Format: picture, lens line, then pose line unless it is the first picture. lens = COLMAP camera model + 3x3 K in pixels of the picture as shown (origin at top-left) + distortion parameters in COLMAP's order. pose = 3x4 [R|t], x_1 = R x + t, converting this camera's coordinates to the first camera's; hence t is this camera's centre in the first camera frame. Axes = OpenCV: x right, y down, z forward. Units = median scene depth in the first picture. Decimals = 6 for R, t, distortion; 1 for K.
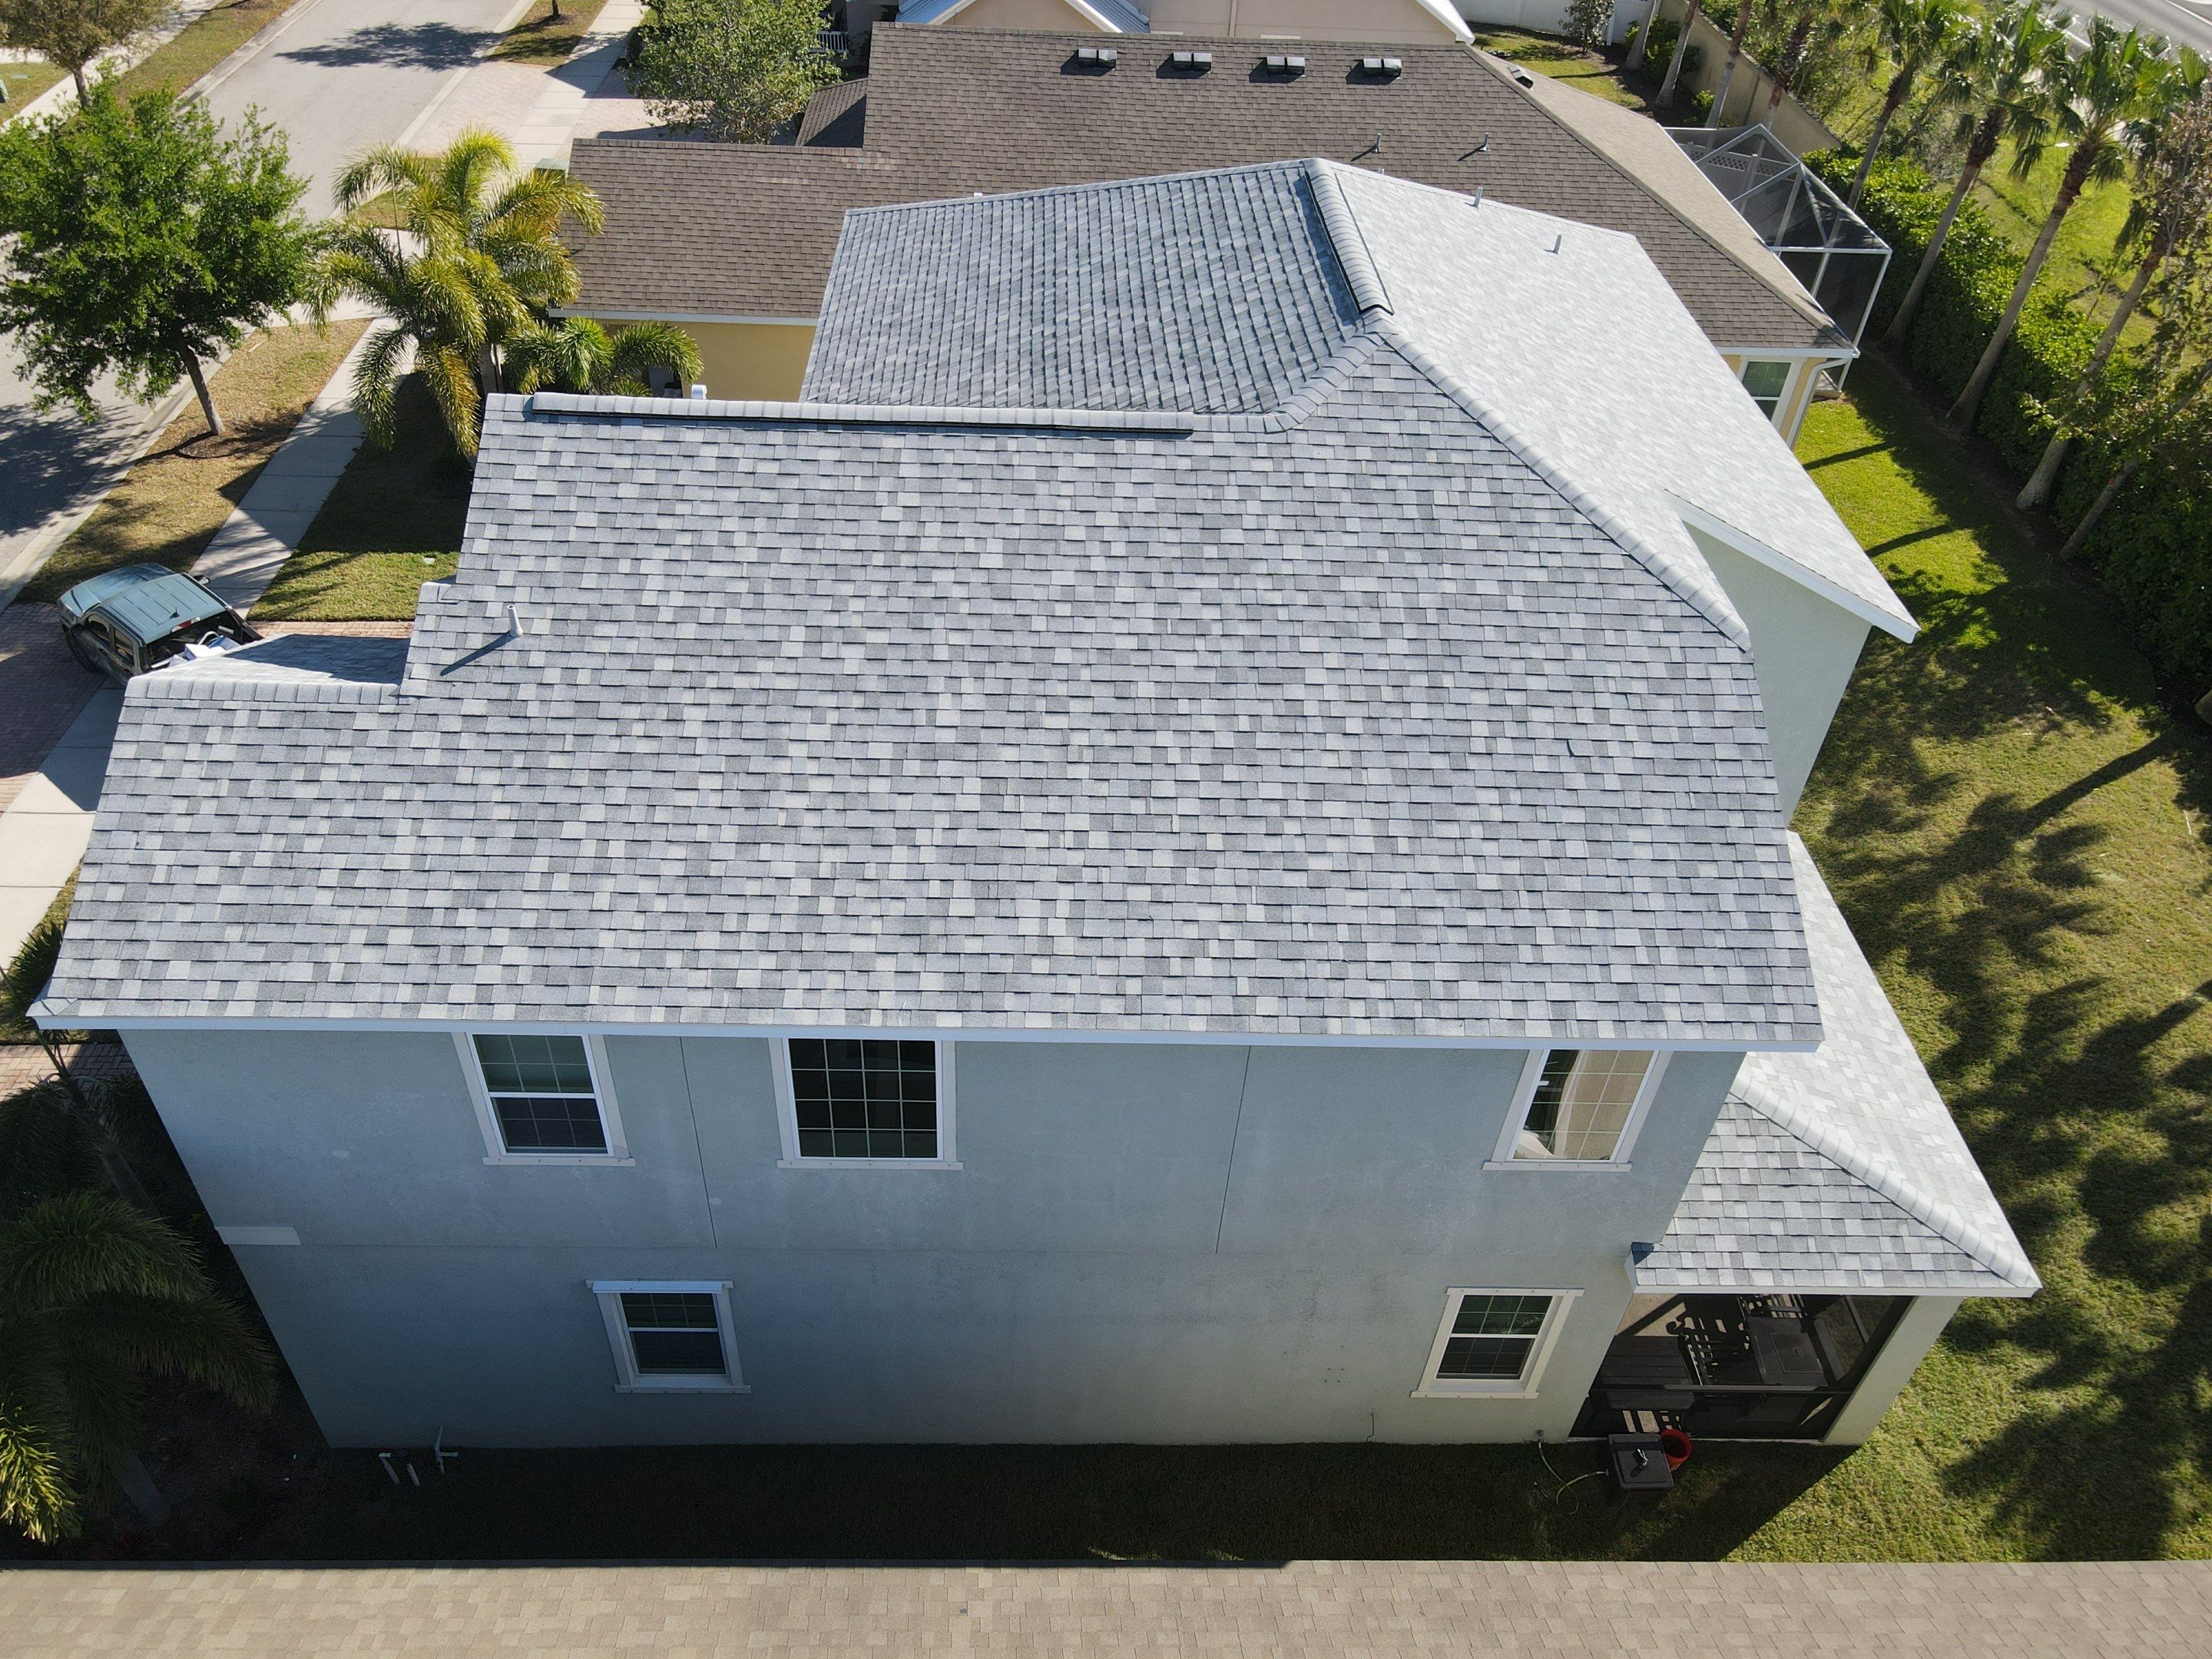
lens RADIAL K [[1626.0, 0, 1078.9], [0, 1626.0, 811.6], [0, 0, 1]] dist [0.001795, 0.016769]
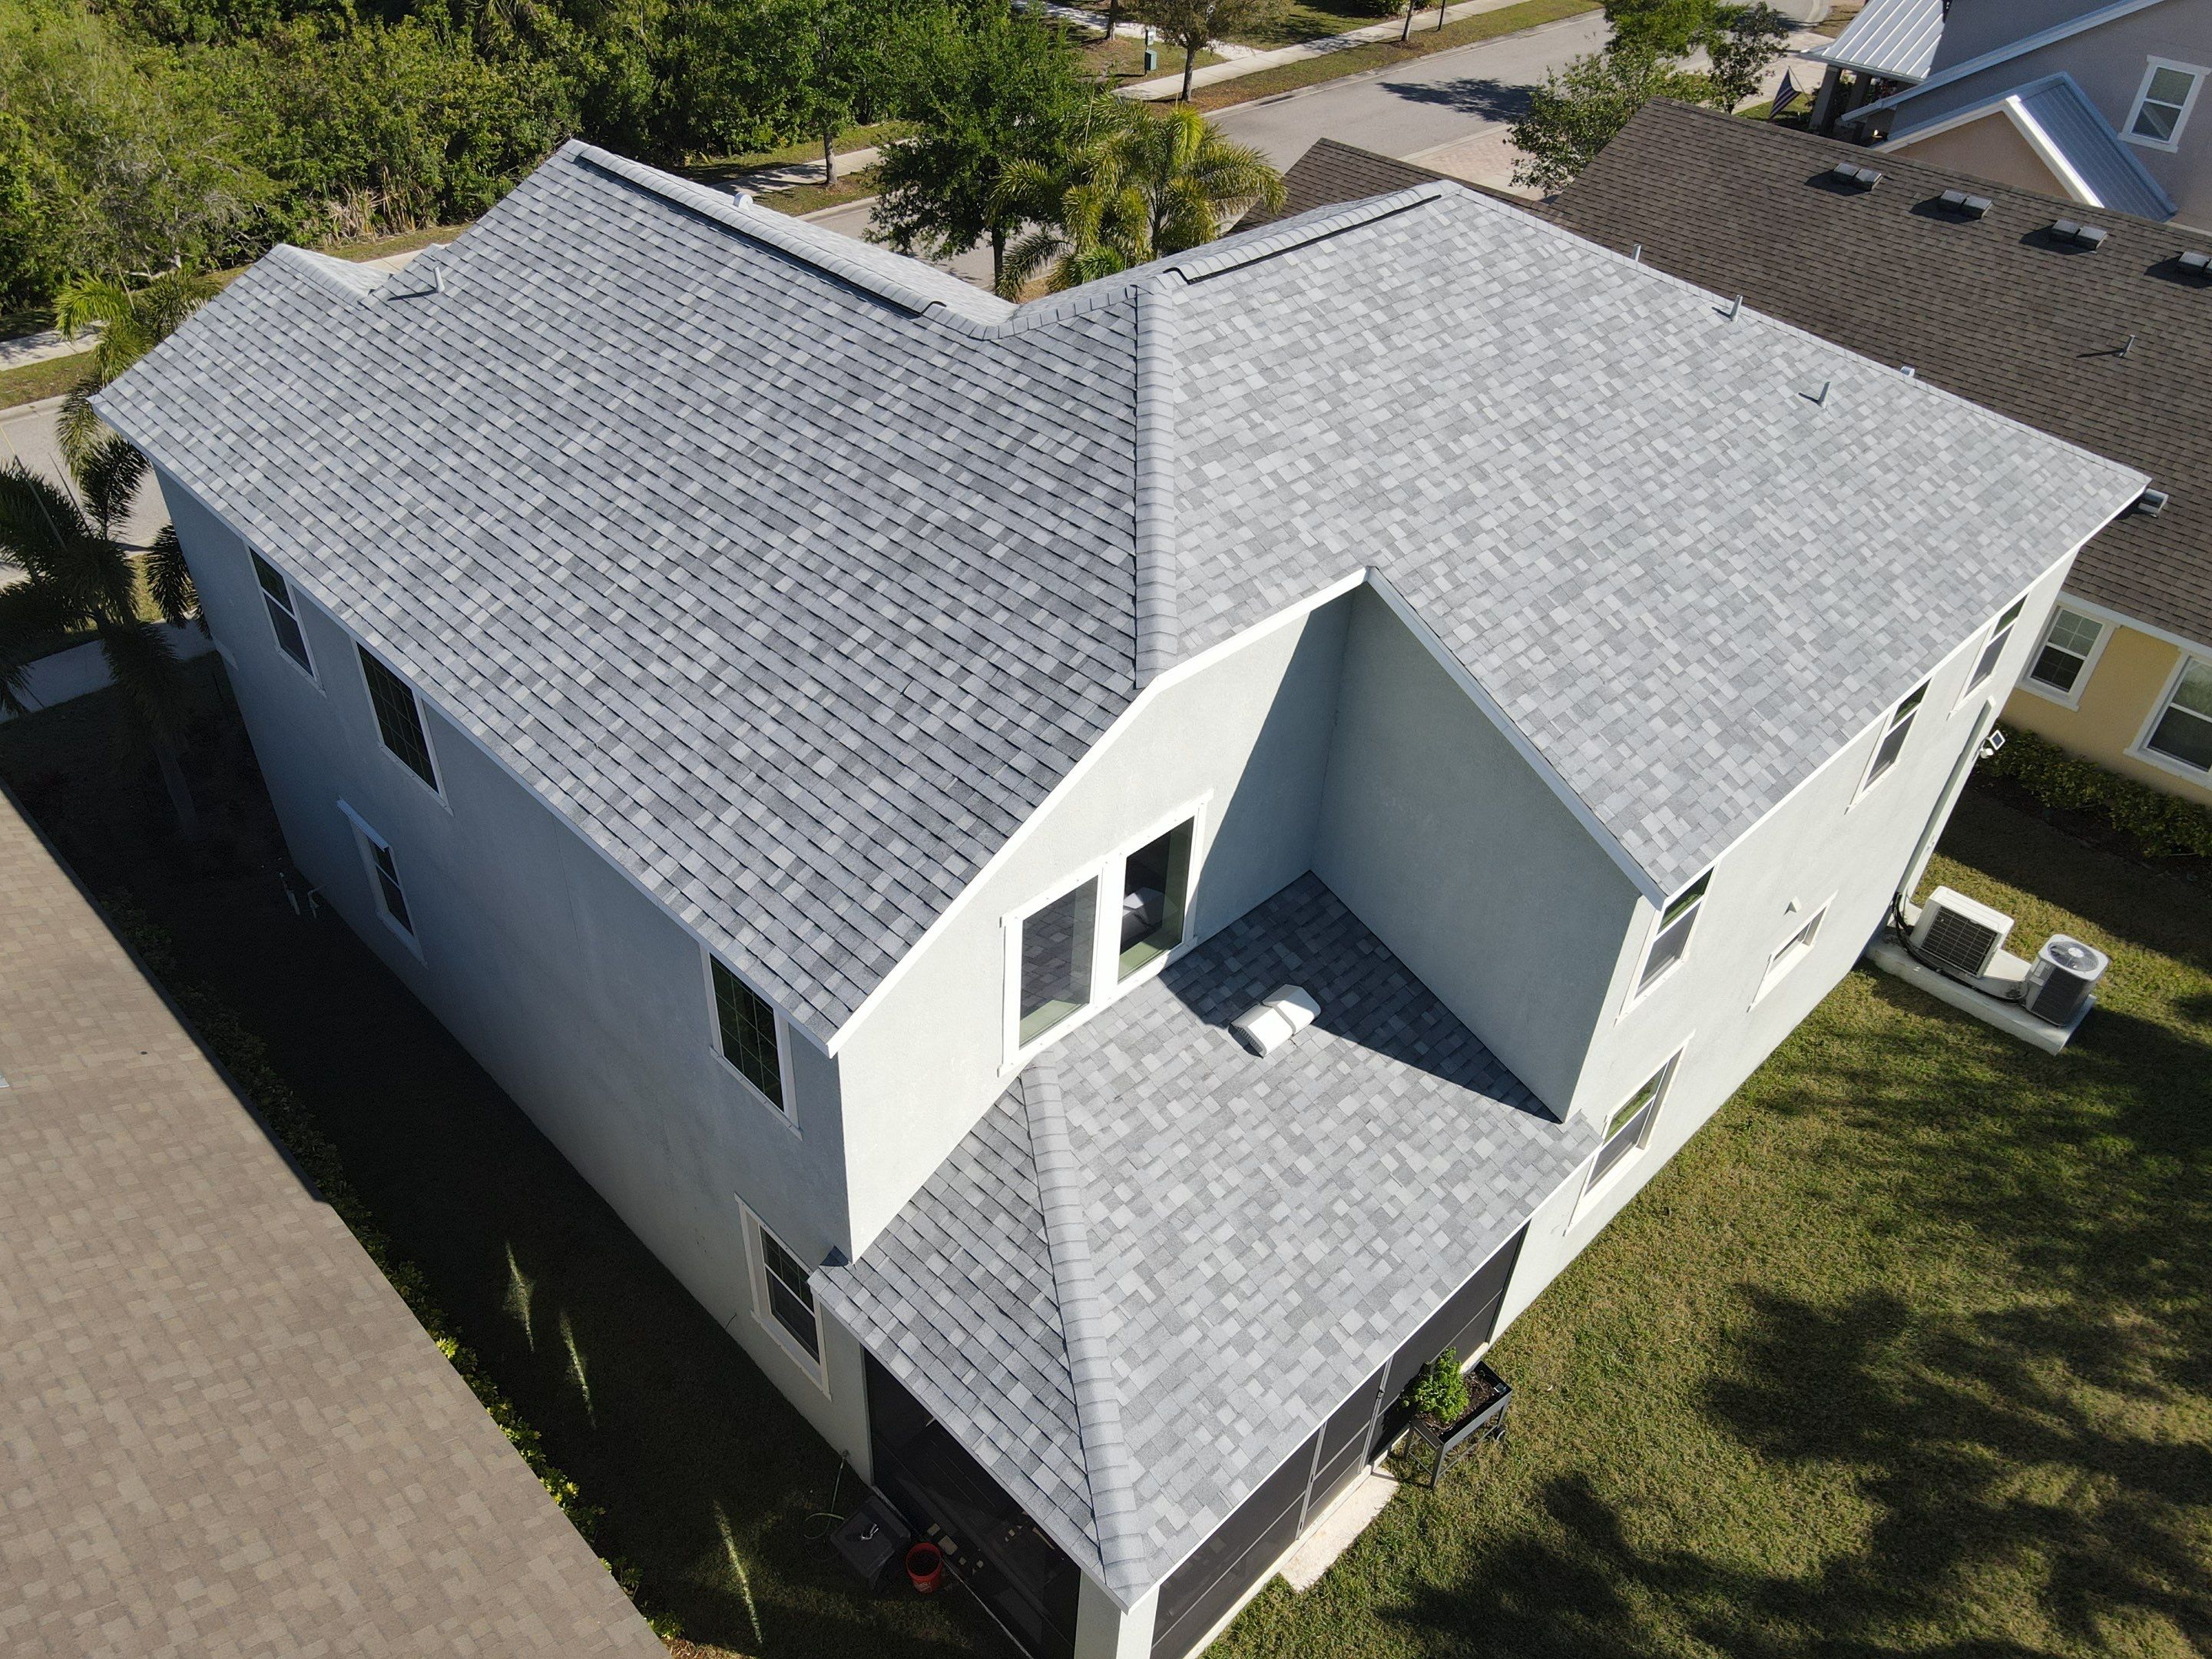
lens RADIAL K [[1626.0, 0, 1092.2], [0, 1626.0, 817.0], [0, 0, 1]] dist [0.001795, 0.016769]
pose [[0.690159, 0.437390, -0.576516, 0.949119], [-0.475779, 0.874535, 0.093928, -0.112145], [0.545267, 0.209469, 0.811669, 0.310766]]
